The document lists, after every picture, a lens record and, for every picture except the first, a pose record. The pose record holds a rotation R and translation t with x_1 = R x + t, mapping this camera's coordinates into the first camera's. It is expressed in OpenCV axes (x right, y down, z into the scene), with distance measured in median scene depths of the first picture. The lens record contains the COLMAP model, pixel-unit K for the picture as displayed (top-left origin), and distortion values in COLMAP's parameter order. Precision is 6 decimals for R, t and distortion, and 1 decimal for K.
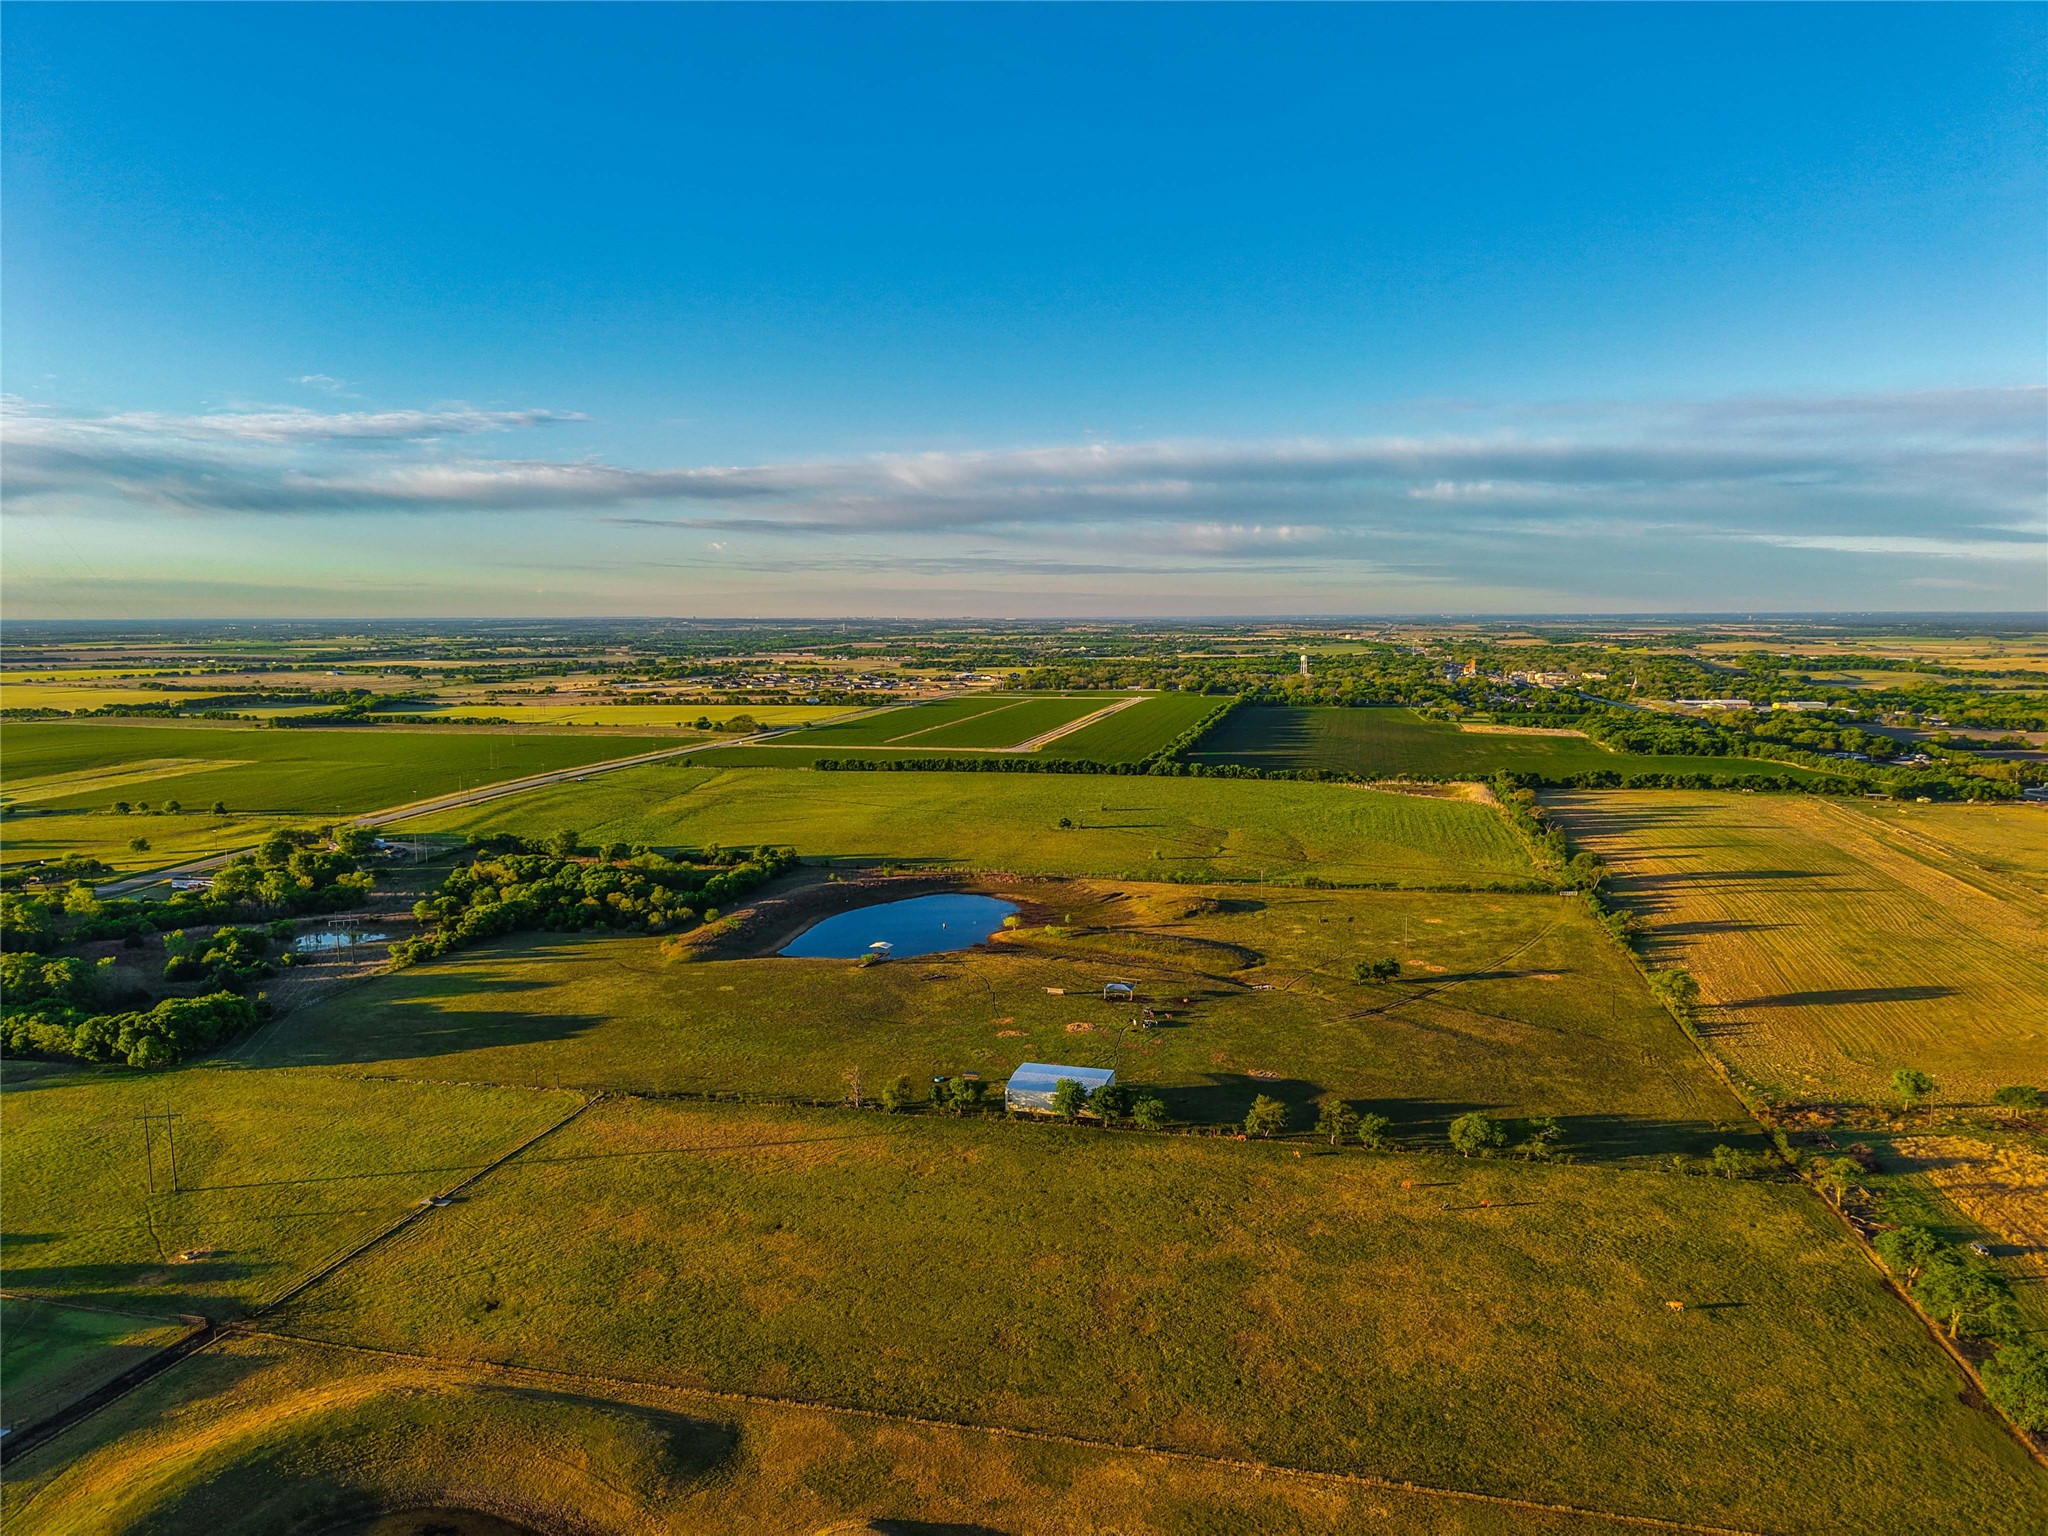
lens RADIAL K [[1384.3, 0, 1024.0], [0, 1384.3, 768.0], [0, 0, 1]] dist [0.065766, -0.038516]
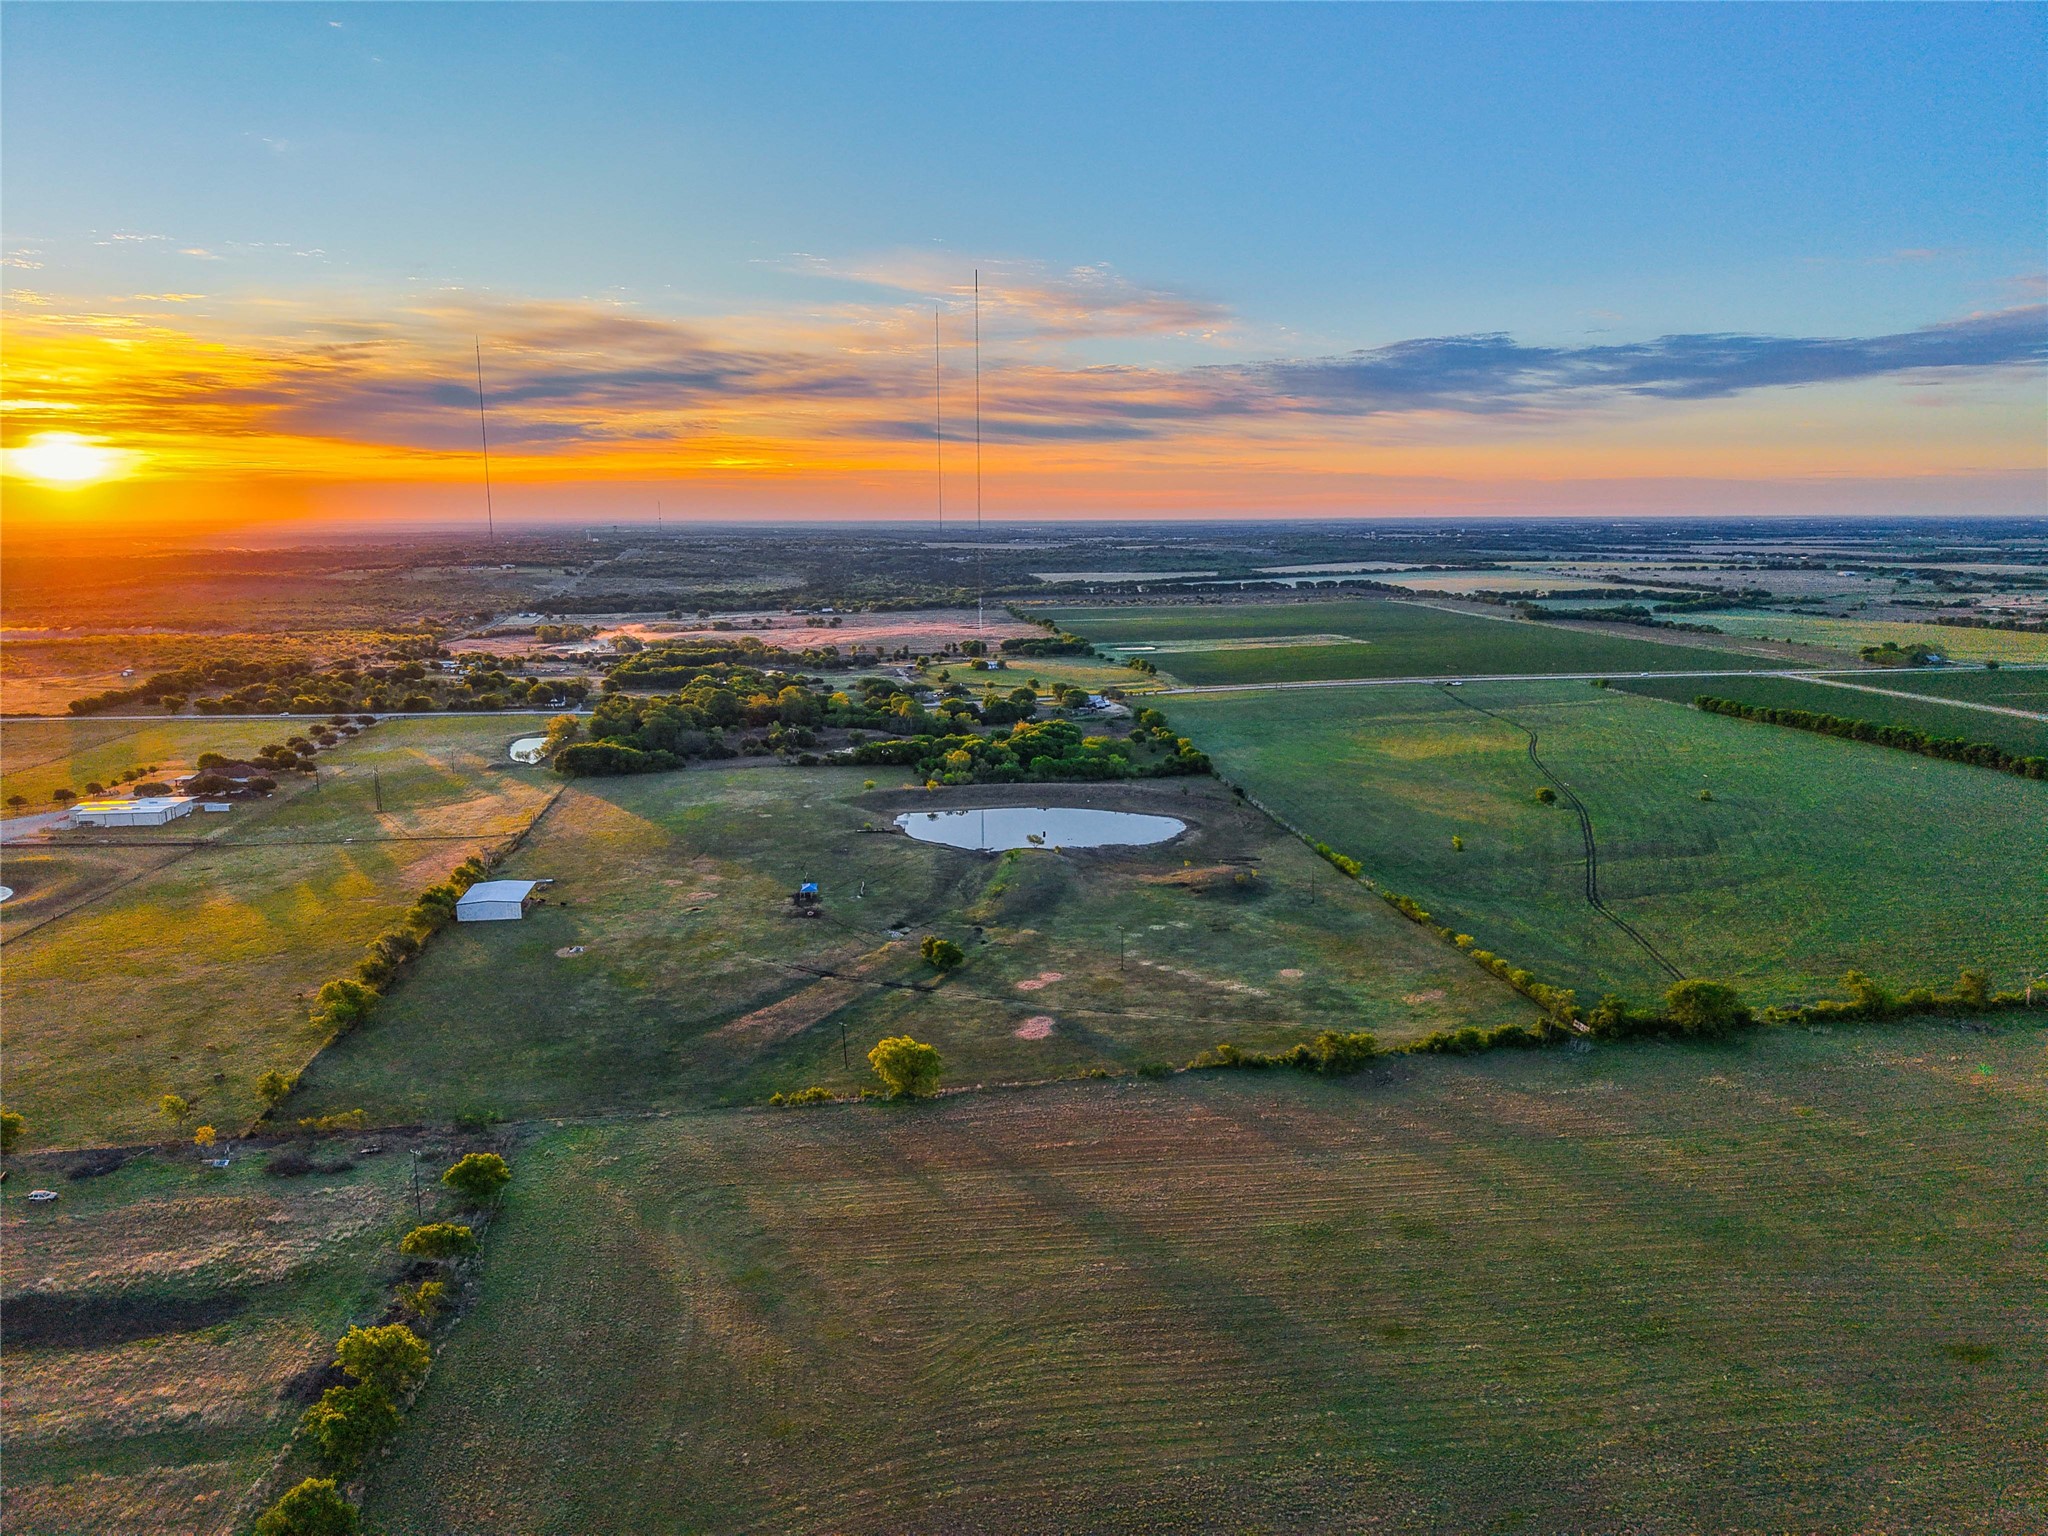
lens RADIAL K [[1384.3, 0, 1024.0], [0, 1384.3, 768.0], [0, 0, 1]] dist [0.065766, -0.038516]
pose [[0.369506, 0.171429, -0.913278, 1.089741], [-0.105762, 0.984207, 0.141952, -0.093920], [0.923190, 0.044138, 0.381801, 0.778065]]
